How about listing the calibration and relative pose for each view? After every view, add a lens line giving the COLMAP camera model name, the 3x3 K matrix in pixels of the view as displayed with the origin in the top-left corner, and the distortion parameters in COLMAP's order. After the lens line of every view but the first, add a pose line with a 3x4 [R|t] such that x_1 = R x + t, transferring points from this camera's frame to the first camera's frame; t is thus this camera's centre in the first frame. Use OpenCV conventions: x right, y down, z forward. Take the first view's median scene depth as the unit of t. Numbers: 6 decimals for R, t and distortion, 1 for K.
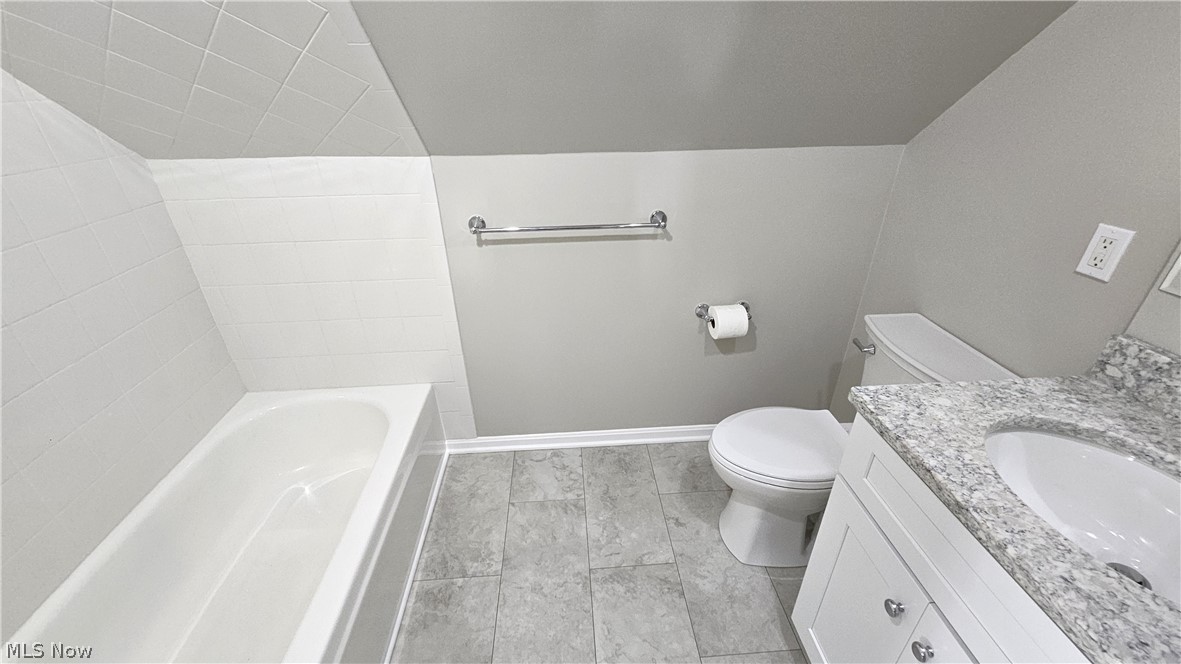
lens RADIAL K [[466.4, 0, 591.3], [0, 466.4, 330.4], [0, 0, 1]] dist [0.010606, -0.002631]
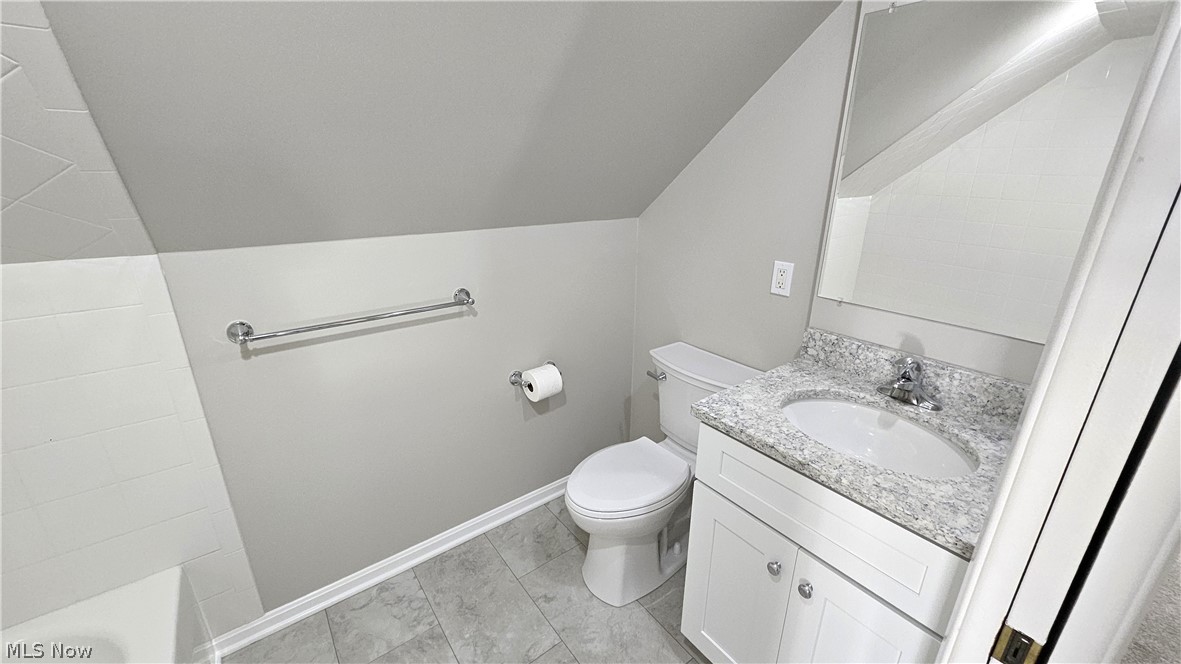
lens RADIAL K [[466.4, 0, 592.6], [0, 466.4, 329.8], [0, 0, 1]] dist [0.010606, -0.002631]
pose [[0.832590, -0.164315, 0.528956, -0.169178], [0.246793, 0.965001, -0.088689, -0.013770], [-0.495870, 0.204384, 0.844002, 0.035765]]
